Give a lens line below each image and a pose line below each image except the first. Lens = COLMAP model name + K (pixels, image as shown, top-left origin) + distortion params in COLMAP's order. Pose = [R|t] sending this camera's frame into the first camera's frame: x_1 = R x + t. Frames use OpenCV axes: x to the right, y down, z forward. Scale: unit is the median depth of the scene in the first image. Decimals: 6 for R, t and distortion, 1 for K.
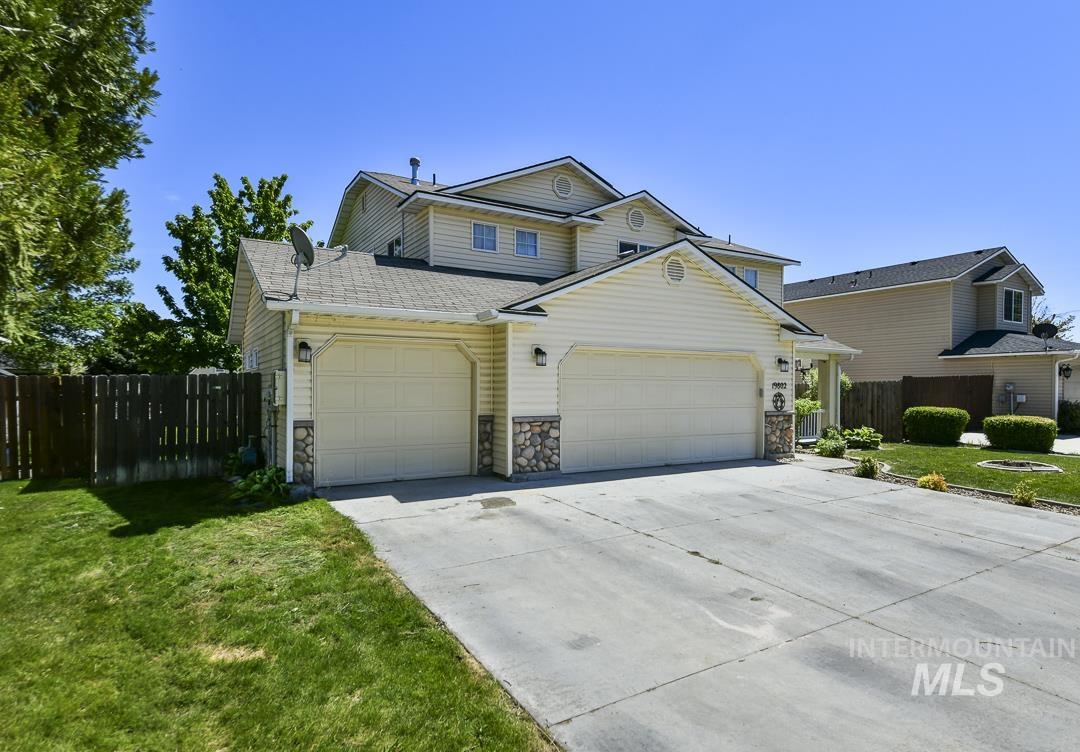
lens RADIAL K [[597.7, 0, 540.0], [0, 597.7, 376.0], [0, 0, 1]] dist [0.001964, -0.000114]
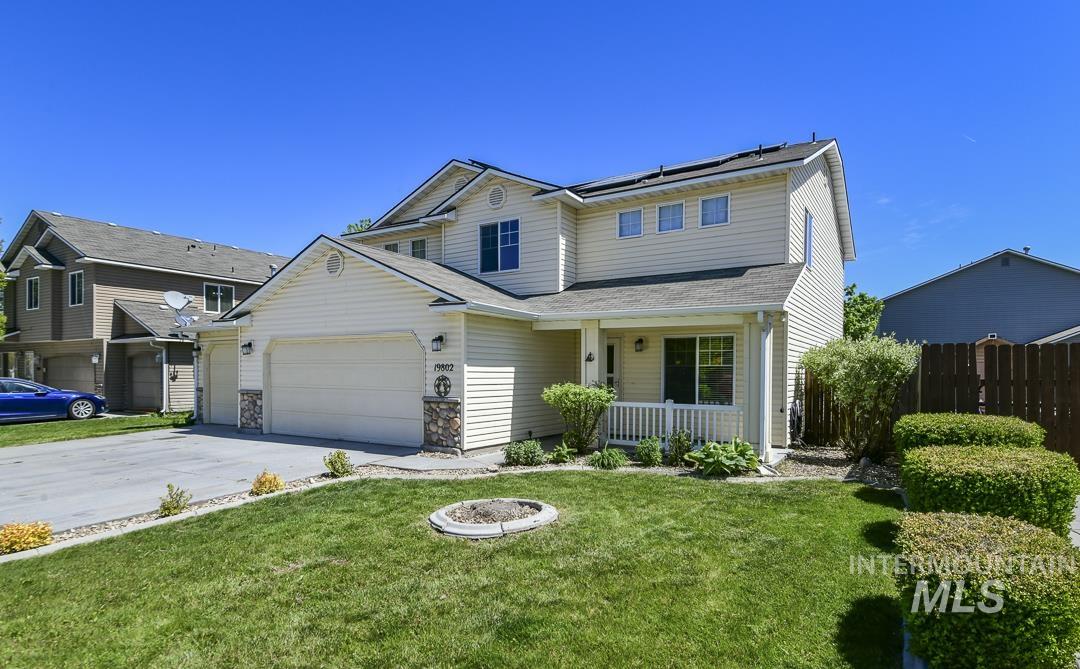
lens RADIAL K [[561.6, 0, 540.1], [0, 561.6, 363.1], [0, 0, 1]] dist [0.022943, 0.000412]
pose [[0.479102, -0.016012, -0.877613, 1.371616], [0.012744, 0.999855, -0.011285, 0.024272], [0.877667, -0.005777, 0.479236, 0.863692]]
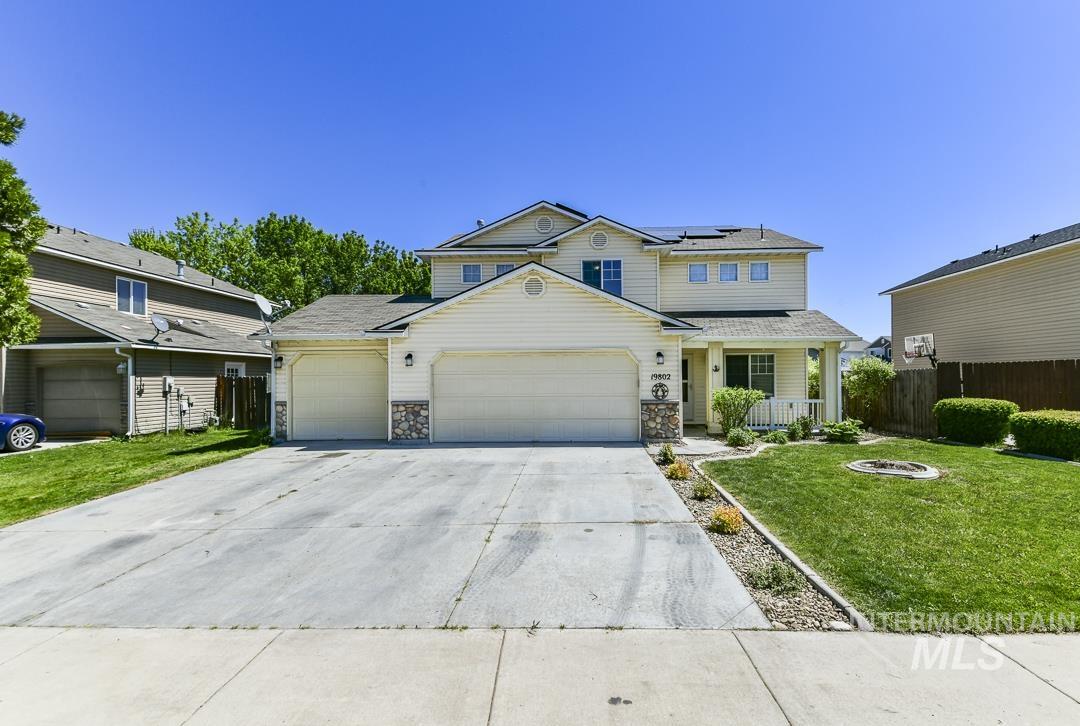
lens RADIAL K [[489.6, 0, 556.7], [0, 489.6, 363.9], [0, 0, 1]] dist [0.020531, -0.000285]
pose [[0.848363, -0.026328, -0.528759, 0.838299], [0.020429, 0.999647, -0.016997, 0.004572], [0.529020, 0.003617, 0.848602, 0.157576]]
